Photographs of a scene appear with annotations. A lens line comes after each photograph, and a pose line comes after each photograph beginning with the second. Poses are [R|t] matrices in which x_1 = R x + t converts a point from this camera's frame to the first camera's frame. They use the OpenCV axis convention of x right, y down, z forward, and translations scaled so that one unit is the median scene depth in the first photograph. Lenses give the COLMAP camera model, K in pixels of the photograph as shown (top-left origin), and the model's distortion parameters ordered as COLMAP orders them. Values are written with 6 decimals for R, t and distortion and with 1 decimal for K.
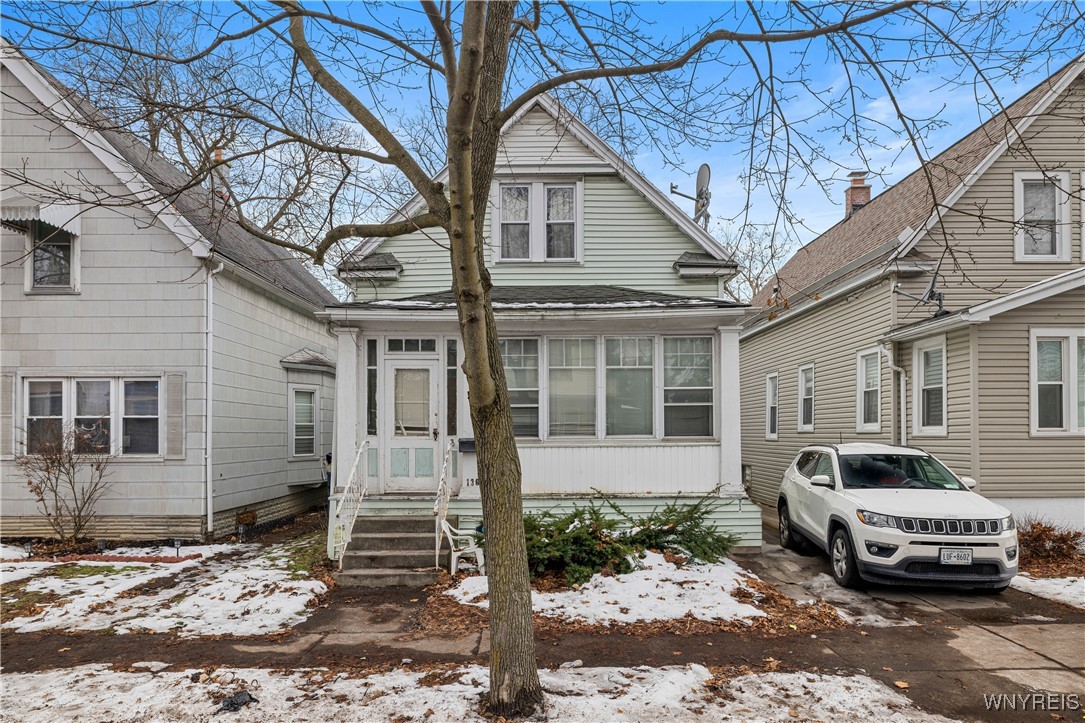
lens RADIAL K [[679.7, 0, 540.3], [0, 679.7, 377.4], [0, 0, 1]] dist [-0.008878, 0.004885]
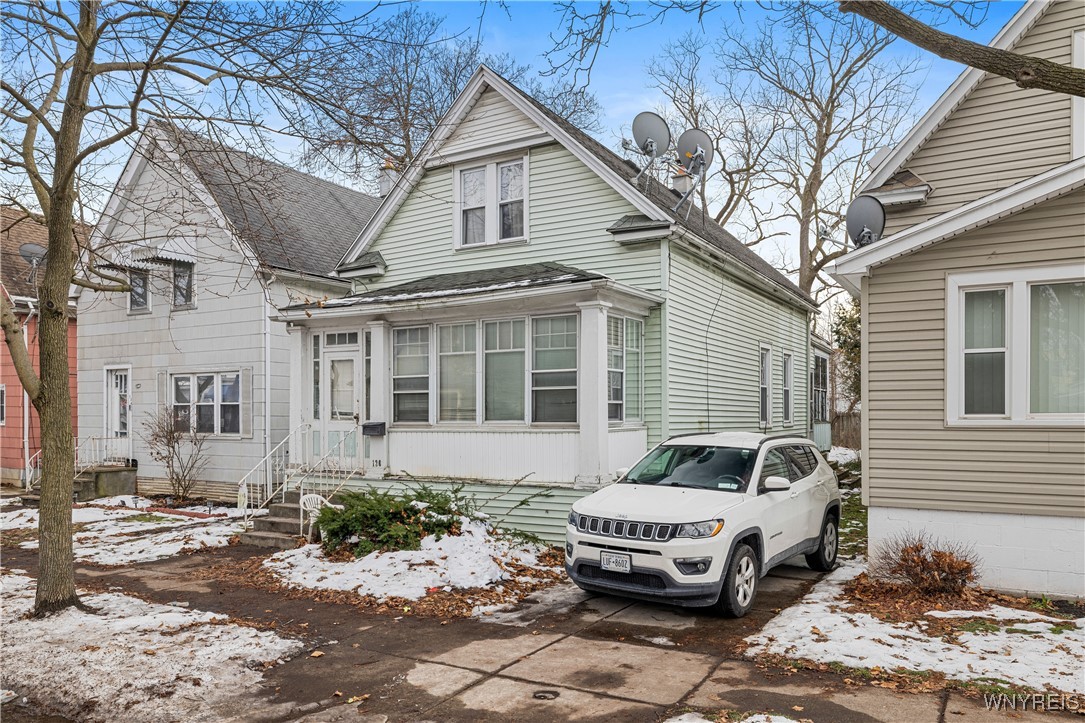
lens RADIAL K [[790.2, 0, 542.3], [0, 790.2, 362.3], [0, 0, 1]] dist [-0.002270, -0.000540]
pose [[0.857214, -0.031436, -0.514001, 0.762786], [0.038961, 0.999233, 0.003864, -0.000861], [0.513485, -0.023339, 0.857781, 0.059001]]
